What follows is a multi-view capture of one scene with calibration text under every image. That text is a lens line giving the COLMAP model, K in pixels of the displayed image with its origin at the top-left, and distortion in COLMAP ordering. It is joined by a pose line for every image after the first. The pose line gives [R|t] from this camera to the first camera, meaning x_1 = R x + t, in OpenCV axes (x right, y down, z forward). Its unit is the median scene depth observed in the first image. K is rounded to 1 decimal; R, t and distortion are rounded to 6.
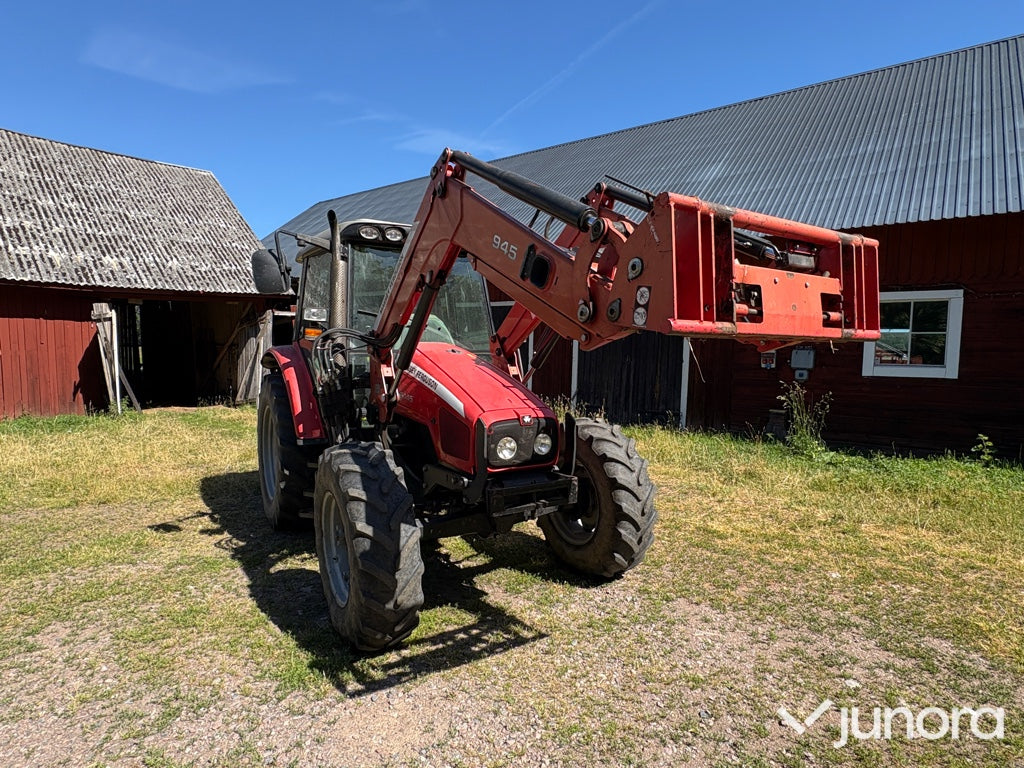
lens RADIAL K [[552.5, 0, 510.7], [0, 552.5, 386.8], [0, 0, 1]] dist [-0.000023, 0.002337]
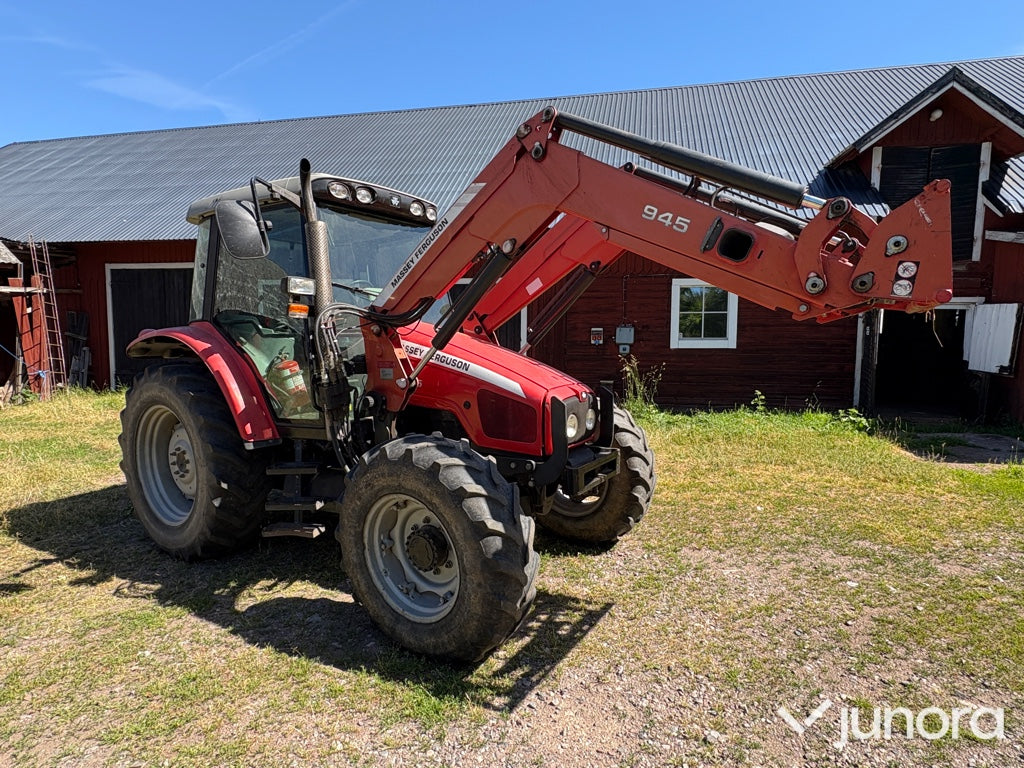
lens RADIAL K [[552.5, 0, 510.3], [0, 552.5, 385.2], [0, 0, 1]] dist [-0.000023, 0.002337]
pose [[0.906827, -0.056197, 0.417741, -0.472070], [0.044296, 0.998290, 0.038139, -0.002714], [-0.419170, -0.016081, 0.907765, 0.142217]]
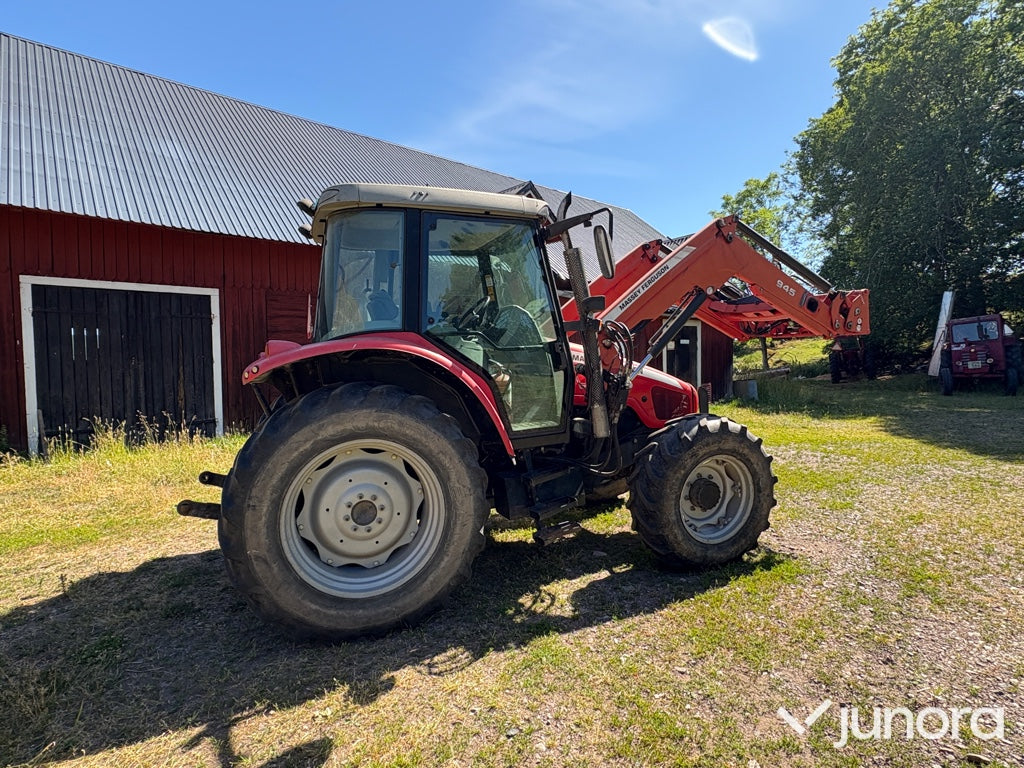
lens RADIAL K [[552.5, 0, 509.4], [0, 552.5, 381.4], [0, 0, 1]] dist [-0.000023, 0.002337]
pose [[0.193706, -0.067160, 0.978758, -1.466459], [0.080335, 0.995390, 0.052402, -0.070195], [-0.977765, 0.068478, 0.198208, 1.083935]]
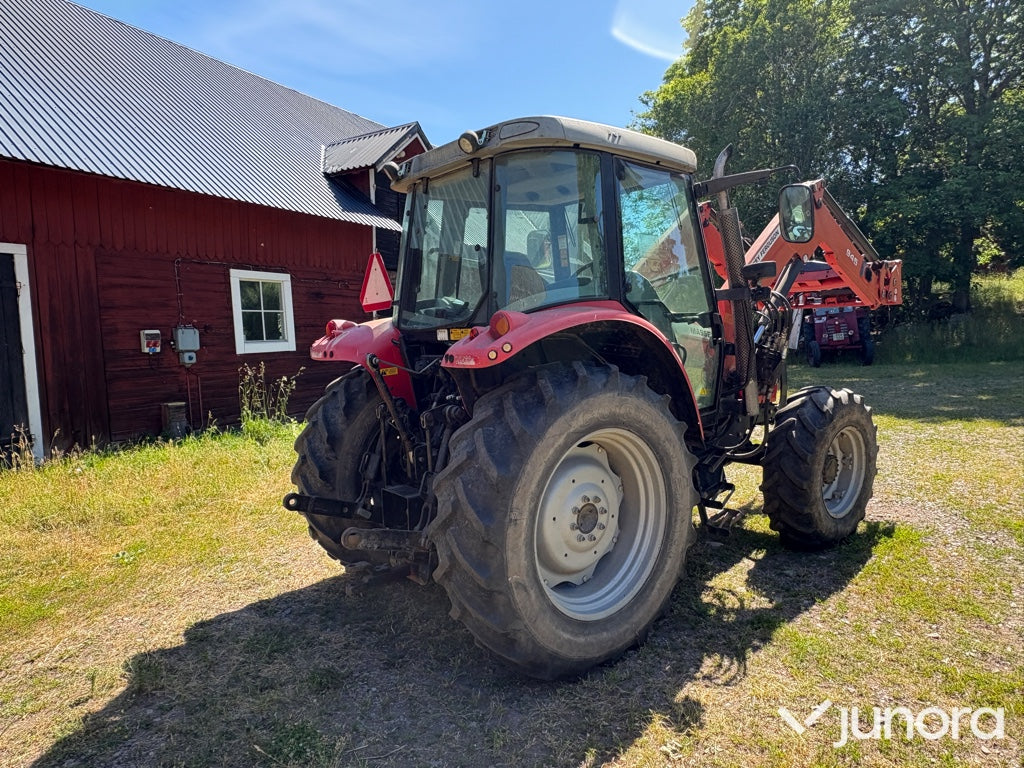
lens RADIAL K [[661.6, 0, 509.0], [0, 661.6, 383.8], [0, 0, 1]] dist [-0.003800, 0.004786]
pose [[-0.128962, -0.091560, 0.987414, -1.500397], [0.094087, 0.990107, 0.104098, -0.113279], [-0.987176, 0.106327, -0.119071, 1.712437]]
